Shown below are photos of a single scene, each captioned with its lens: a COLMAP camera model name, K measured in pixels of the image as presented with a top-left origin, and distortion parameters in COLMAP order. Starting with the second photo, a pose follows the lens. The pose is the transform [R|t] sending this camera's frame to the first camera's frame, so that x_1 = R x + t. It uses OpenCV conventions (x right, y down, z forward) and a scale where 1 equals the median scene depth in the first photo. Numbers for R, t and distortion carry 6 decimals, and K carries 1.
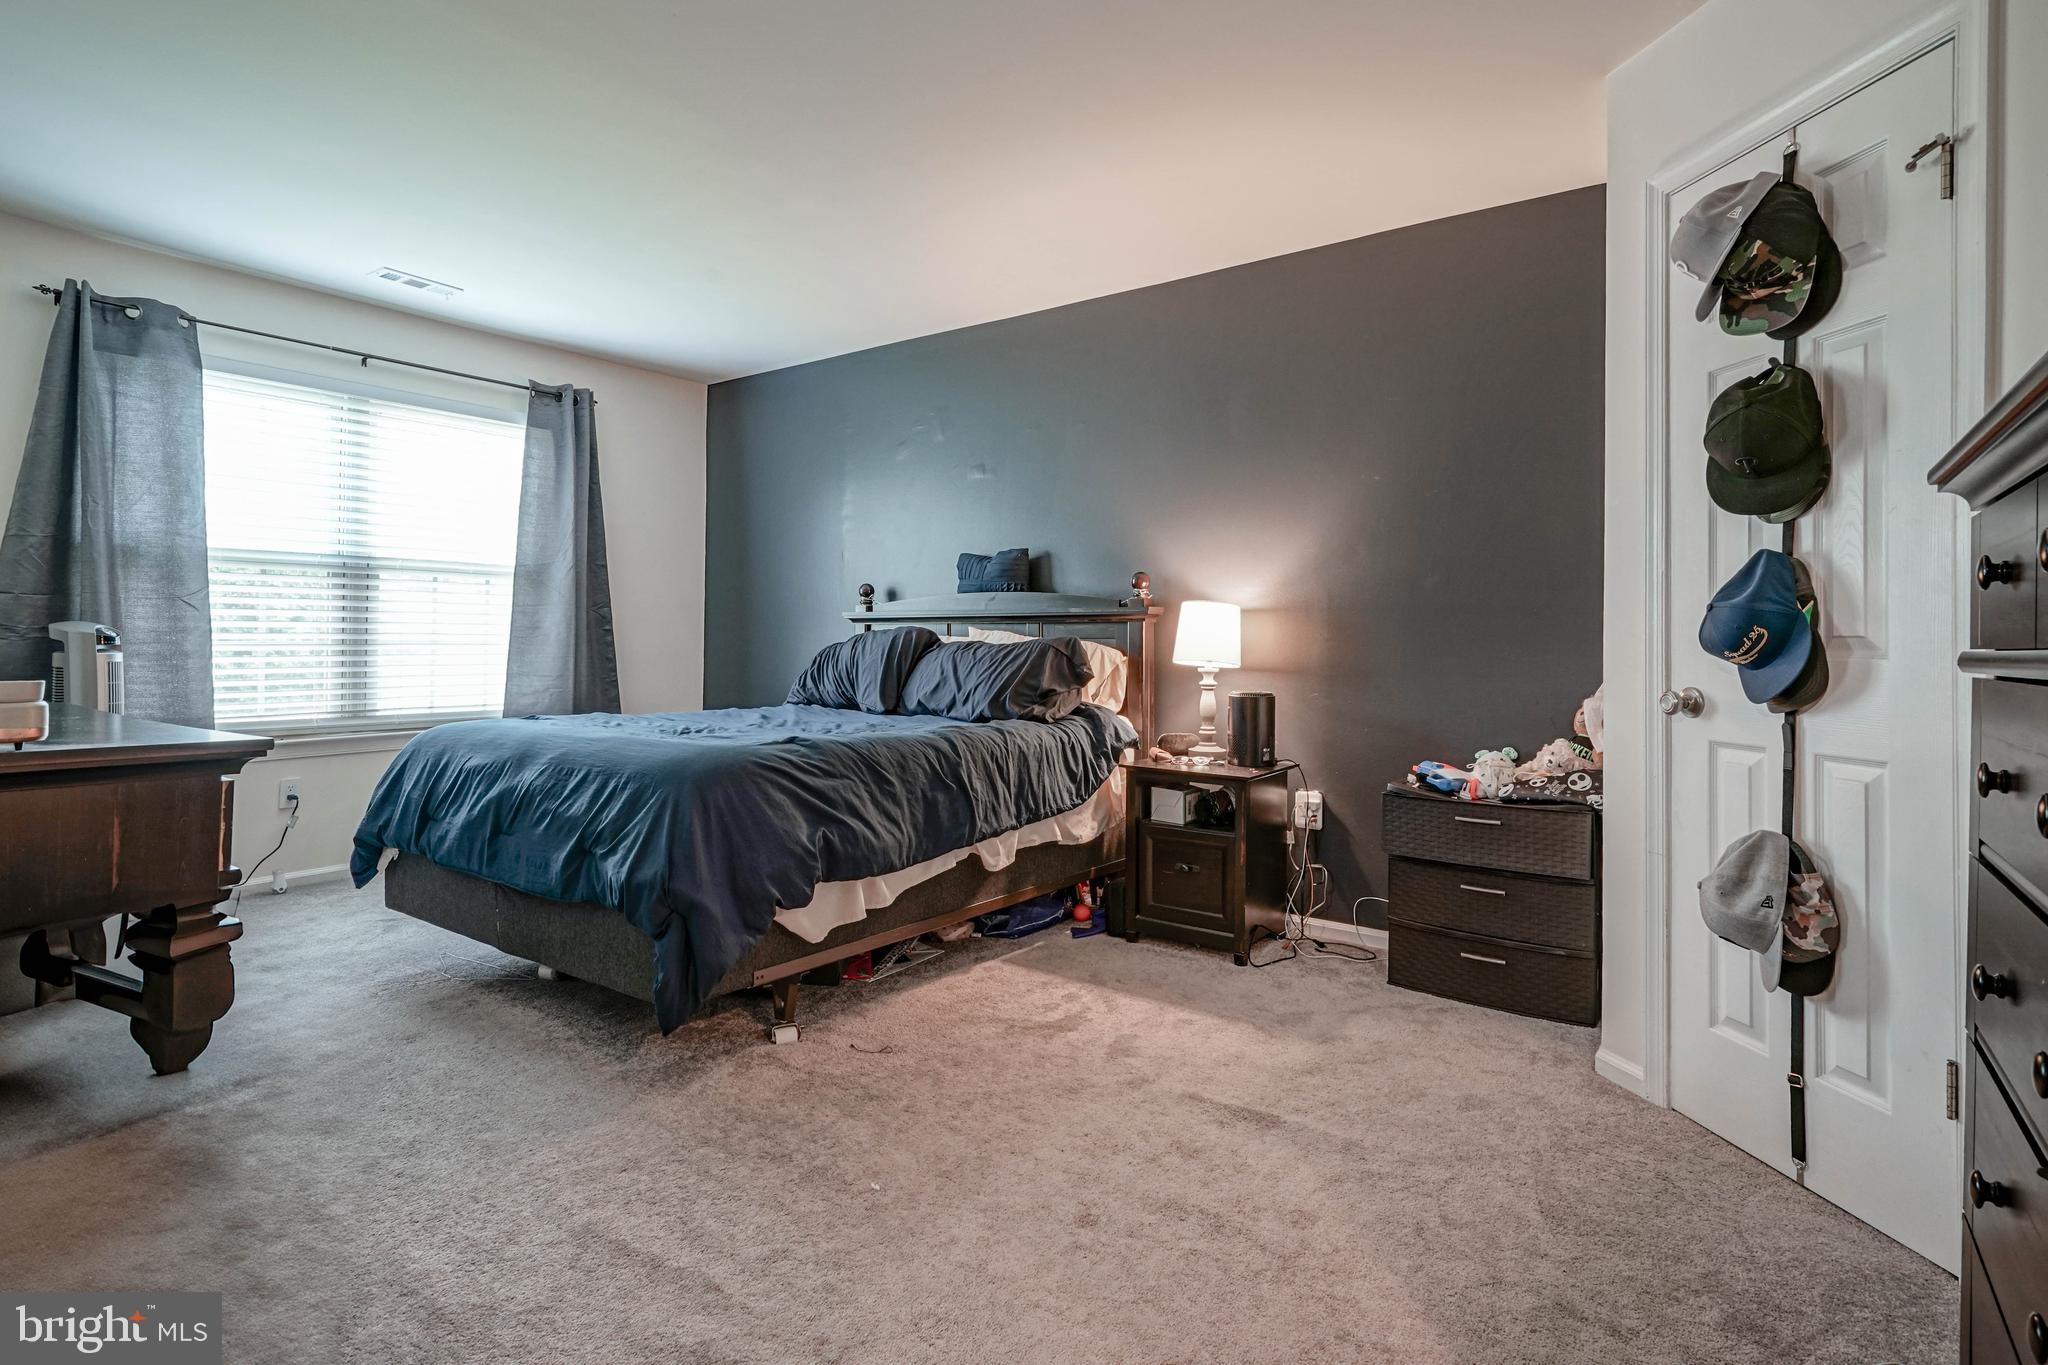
lens RADIAL K [[1016.9, 0, 1048.4], [0, 1016.9, 634.5], [0, 0, 1]] dist [-0.004742, -0.000247]
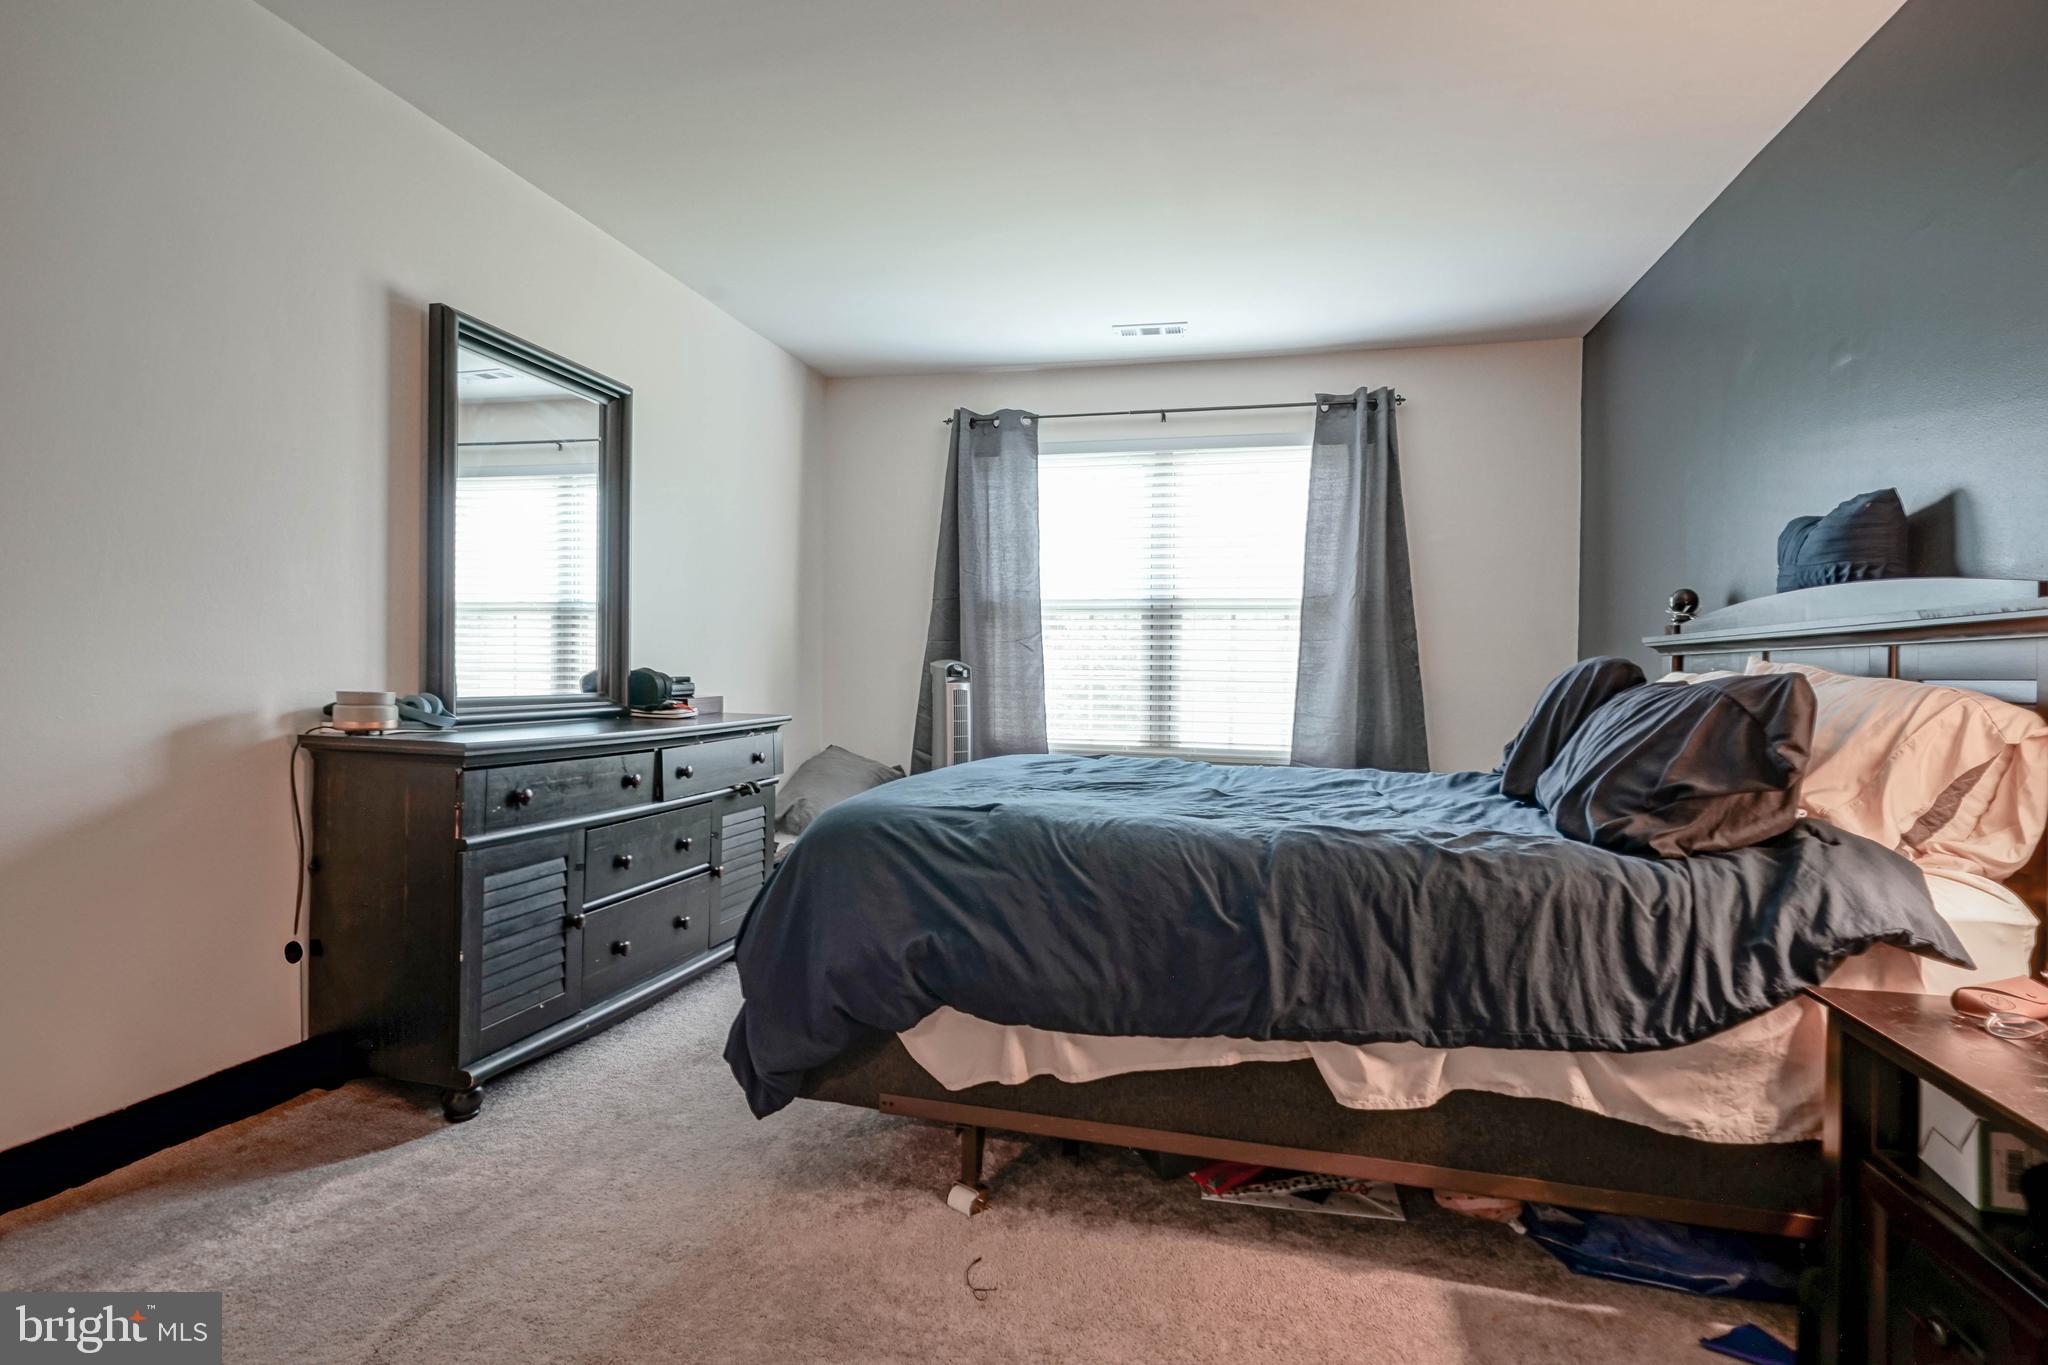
lens RADIAL K [[1014.0, 0, 1024.0], [0, 1014.0, 682.5], [0, 0, 1]] dist [0.001328, 0.000773]
pose [[0.371153, 0.010155, -0.928516, 0.321556], [-0.006535, 0.999944, 0.008324, 0.004949], [0.928549, 0.002978, 0.371199, 0.546592]]
